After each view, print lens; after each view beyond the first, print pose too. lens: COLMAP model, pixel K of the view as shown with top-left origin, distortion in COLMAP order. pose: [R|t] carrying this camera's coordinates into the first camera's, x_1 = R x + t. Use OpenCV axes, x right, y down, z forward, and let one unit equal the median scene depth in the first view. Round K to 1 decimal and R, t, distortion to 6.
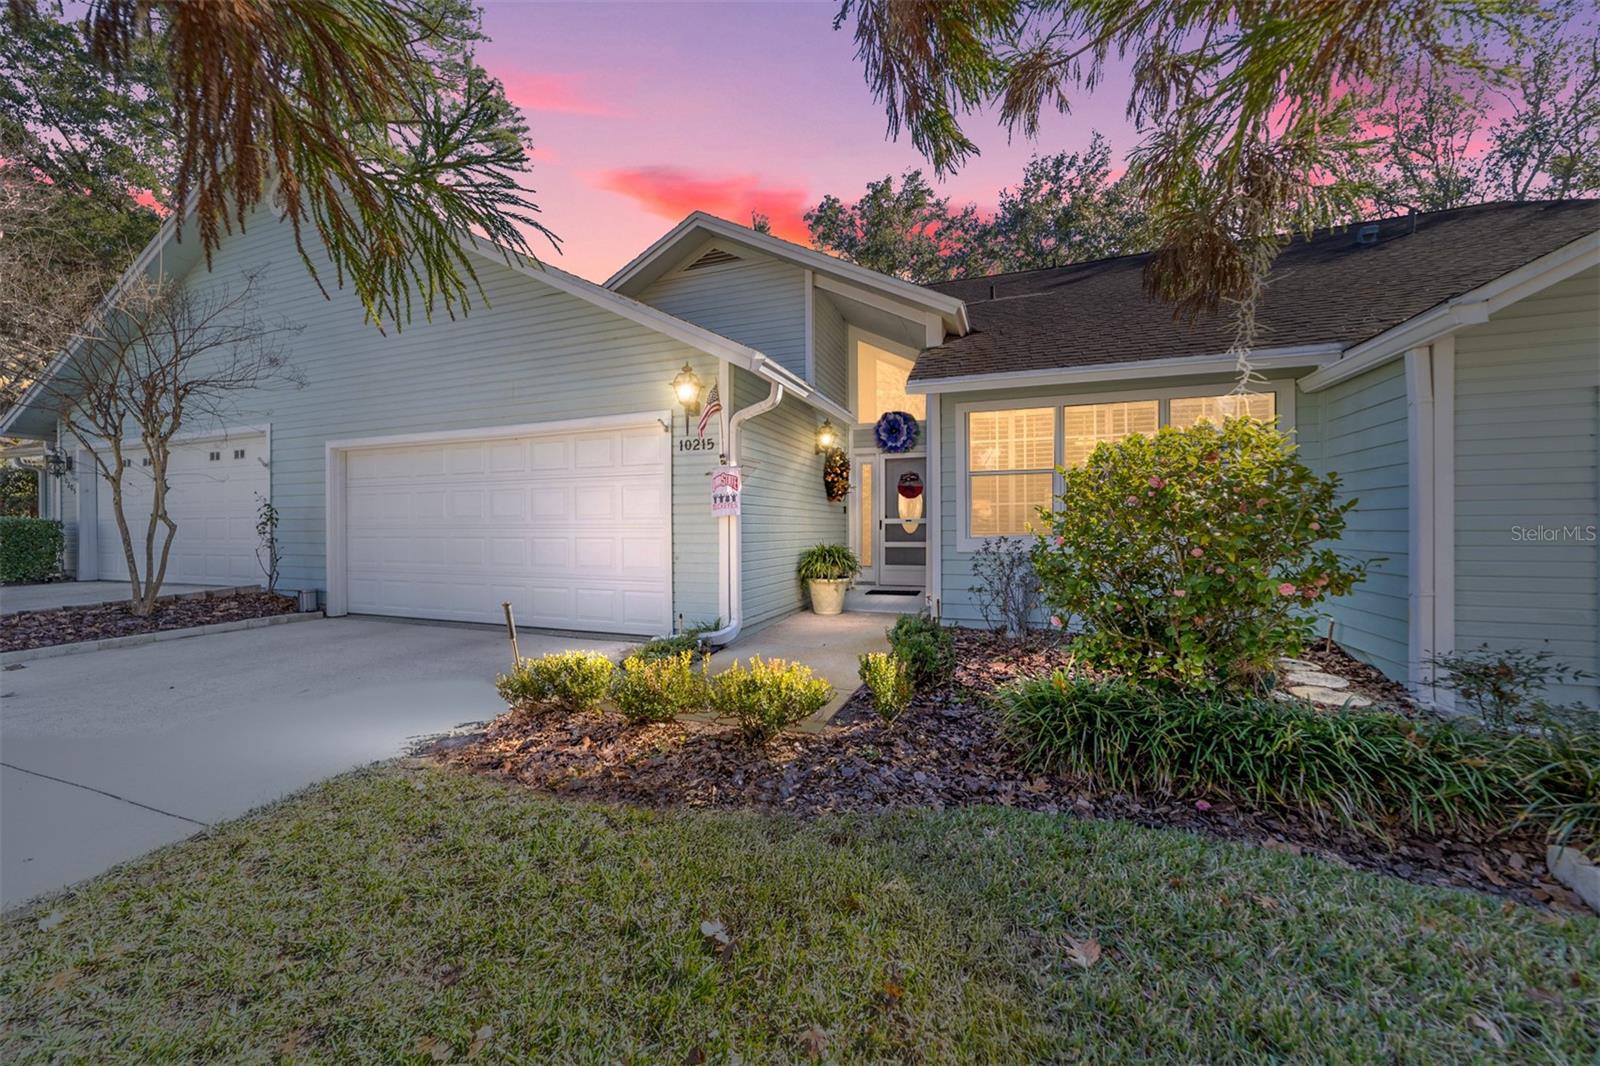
lens RADIAL K [[618.4, 0, 792.8], [0, 618.4, 530.7], [0, 0, 1]] dist [-0.012809, 0.005989]
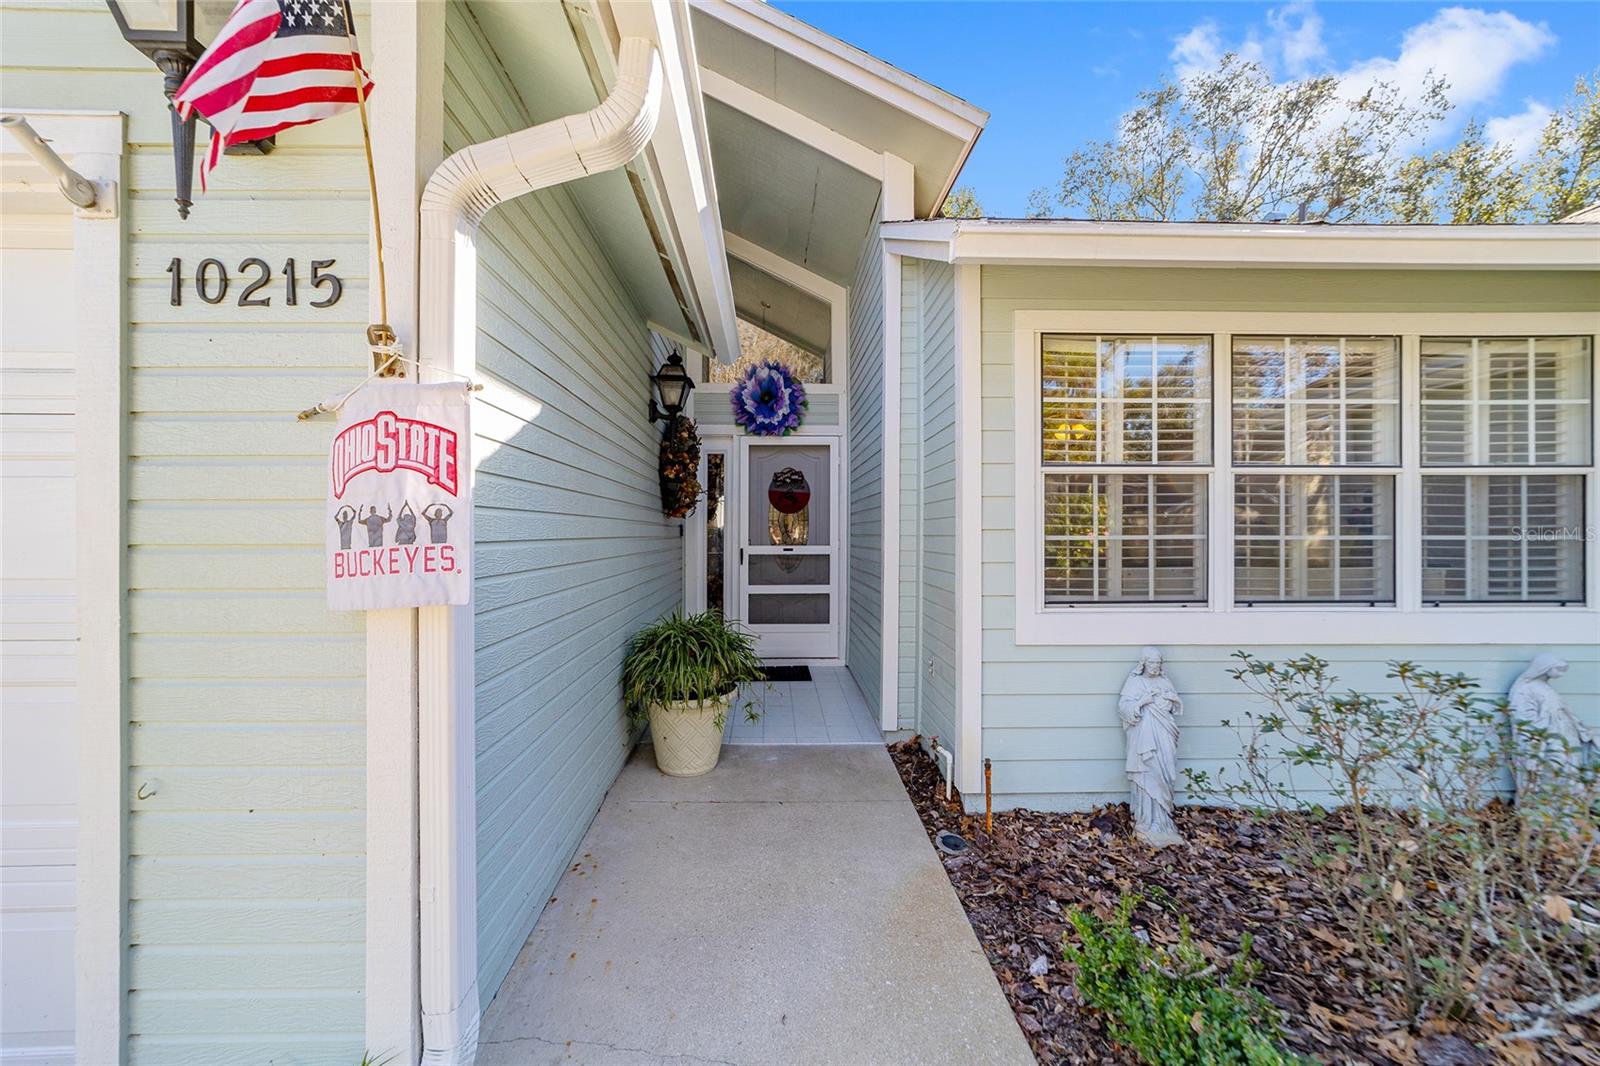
lens RADIAL K [[618.4, 0, 799.0], [0, 618.4, 532.0], [0, 0, 1]] dist [-0.012809, 0.005989]
pose [[0.922291, 0.006705, 0.386439, -0.046393], [-0.005033, 0.999973, -0.005339, -0.038097], [-0.386464, 0.002979, 0.922300, 0.561708]]
